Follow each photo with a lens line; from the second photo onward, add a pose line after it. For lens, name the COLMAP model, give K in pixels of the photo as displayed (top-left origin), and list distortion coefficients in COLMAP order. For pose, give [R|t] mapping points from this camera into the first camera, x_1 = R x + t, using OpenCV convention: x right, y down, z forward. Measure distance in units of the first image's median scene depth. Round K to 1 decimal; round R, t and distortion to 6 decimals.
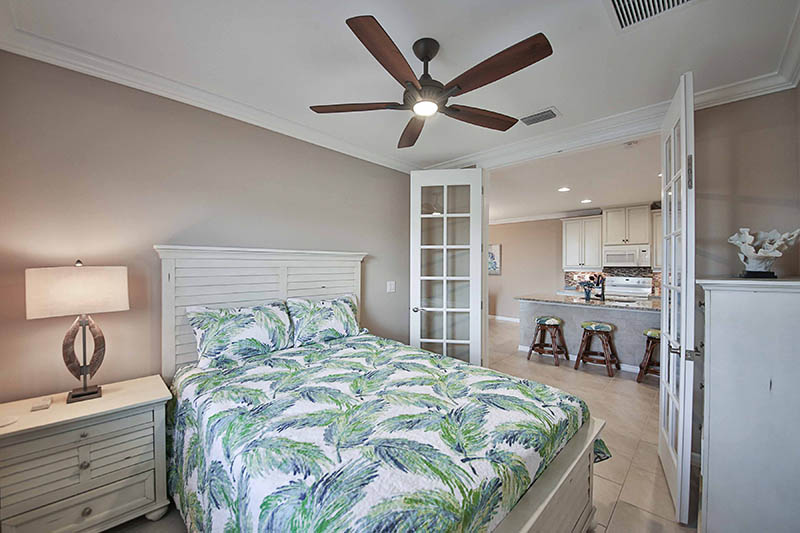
lens RADIAL K [[308.7, 0, 405.3], [0, 308.7, 265.3], [0, 0, 1]] dist [-0.002014, -0.000263]
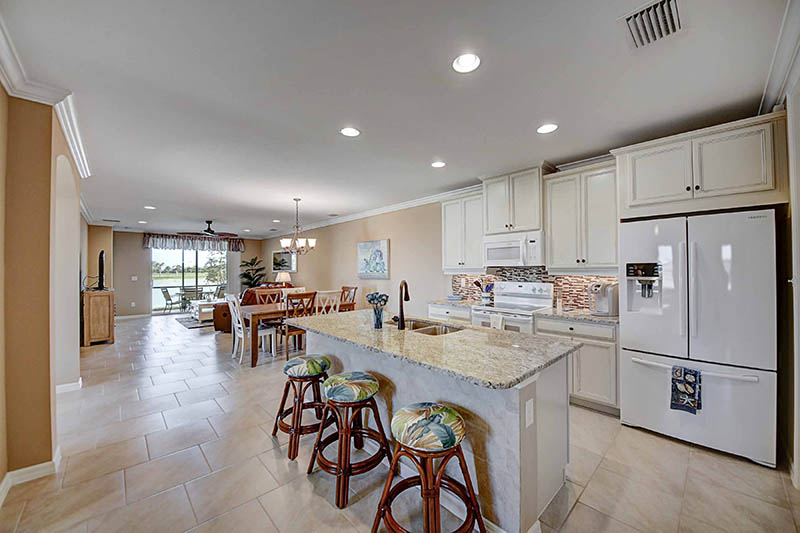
lens RADIAL K [[308.7, 0, 399.5], [0, 308.7, 267.1], [0, 0, 1]] dist [-0.002014, -0.000263]
pose [[0.998862, -0.010872, -0.046438, 0.496145], [0.010666, 0.999932, -0.004682, 0.006486], [0.046486, 0.004181, 0.998910, 0.334870]]
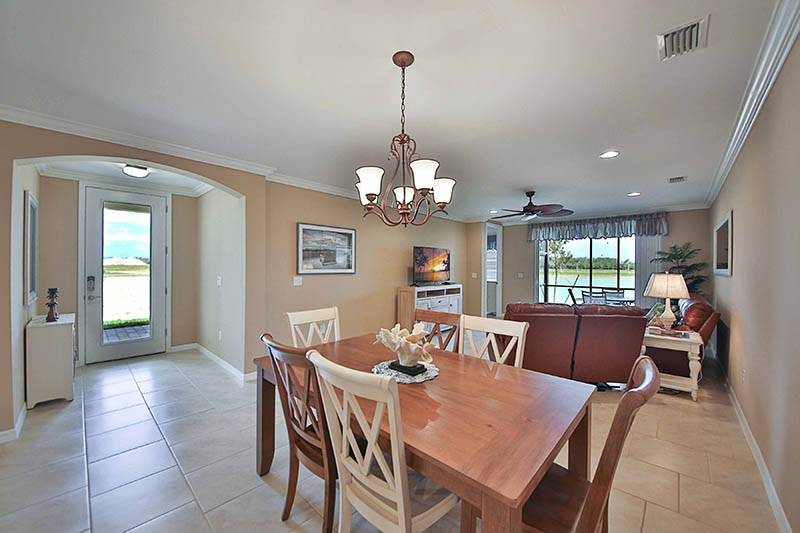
lens RADIAL K [[295.0, 0, 400.7], [0, 295.0, 269.4], [0, 0, 1]] dist [-0.014447, -0.000234]
pose [[-0.001501, 0.005765, -0.999982, 0.449091], [-0.005741, 0.999967, 0.005774, 0.009048], [0.999982, 0.005749, -0.001468, 1.224677]]
